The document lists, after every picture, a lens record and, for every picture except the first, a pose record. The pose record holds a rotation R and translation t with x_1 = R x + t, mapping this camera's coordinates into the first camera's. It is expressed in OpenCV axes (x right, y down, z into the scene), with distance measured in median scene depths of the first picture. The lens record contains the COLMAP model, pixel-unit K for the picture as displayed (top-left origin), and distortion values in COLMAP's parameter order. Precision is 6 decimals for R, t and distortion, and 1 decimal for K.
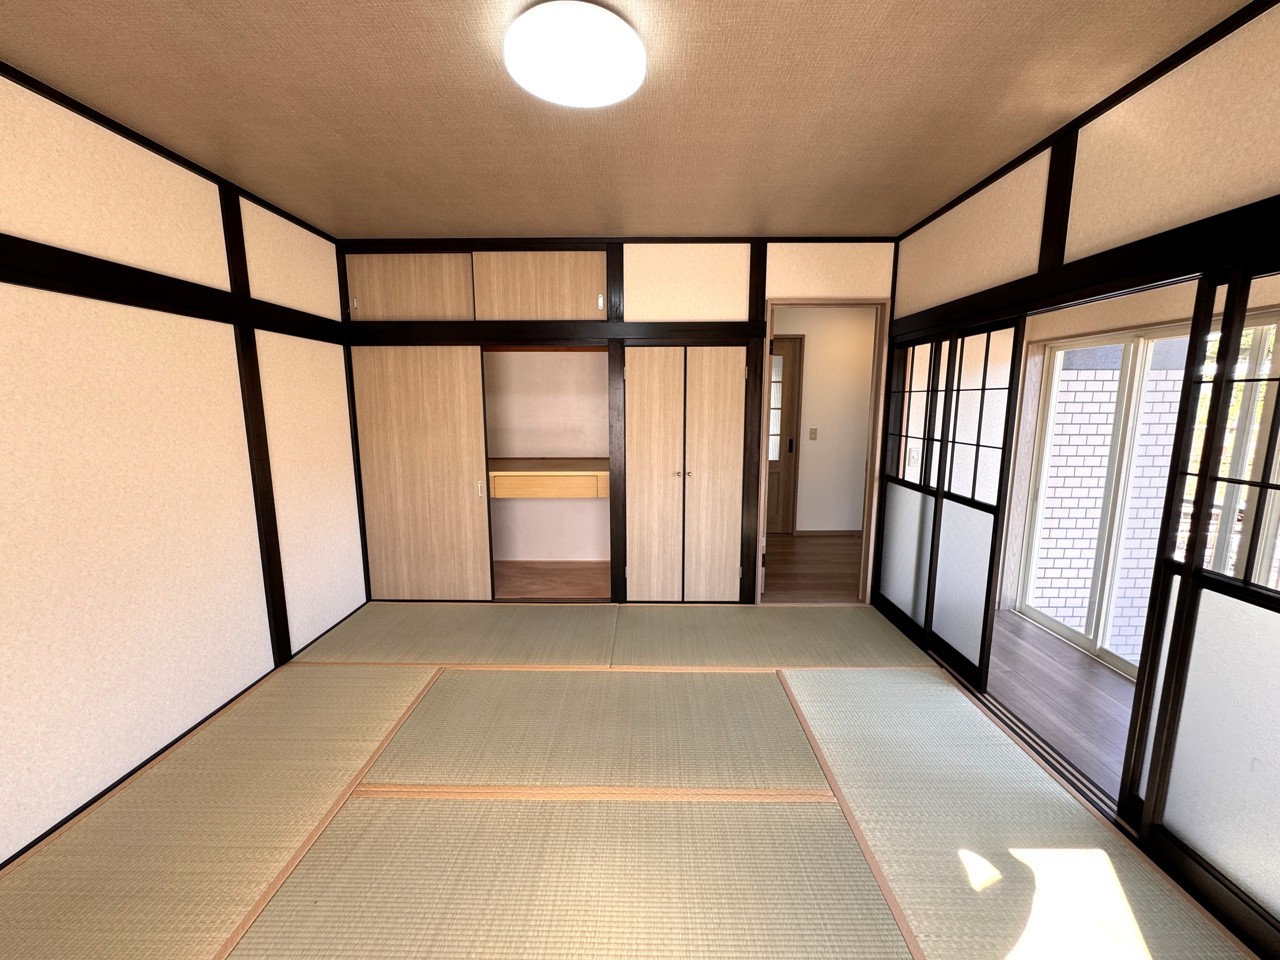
lens RADIAL K [[509.7, 0, 639.5], [0, 509.7, 486.9], [0, 0, 1]] dist [-0.001270, 0.000216]
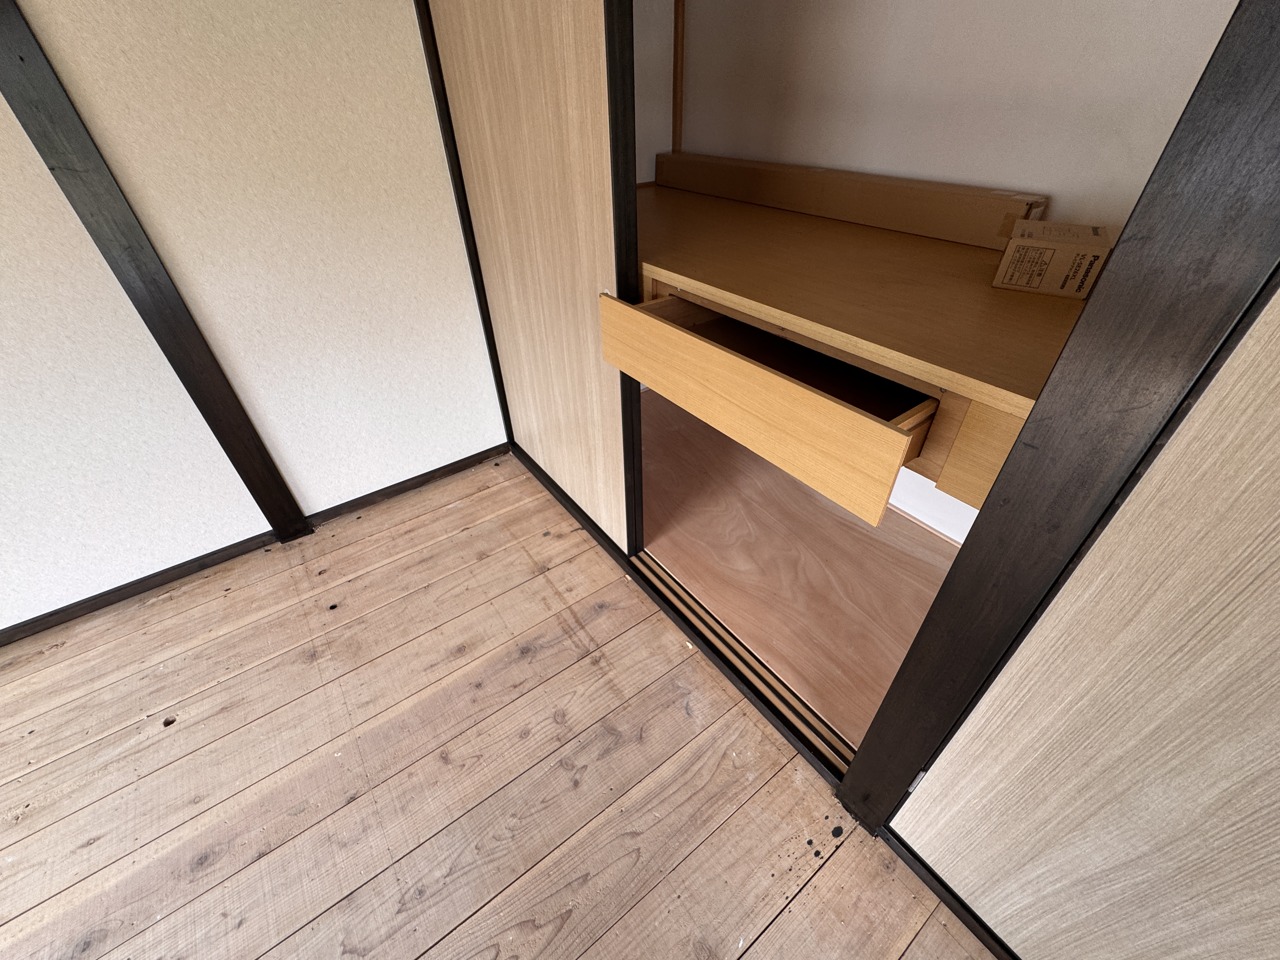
lens RADIAL K [[509.7, 0, 639.5], [0, 509.7, 486.9], [0, 0, 1]] dist [-0.001270, 0.000216]
pose [[0.603640, 0.486485, -0.631626, -0.025486], [-0.101906, 0.832832, 0.544065, -0.101120], [0.790717, -0.264053, 0.552307, 0.909755]]
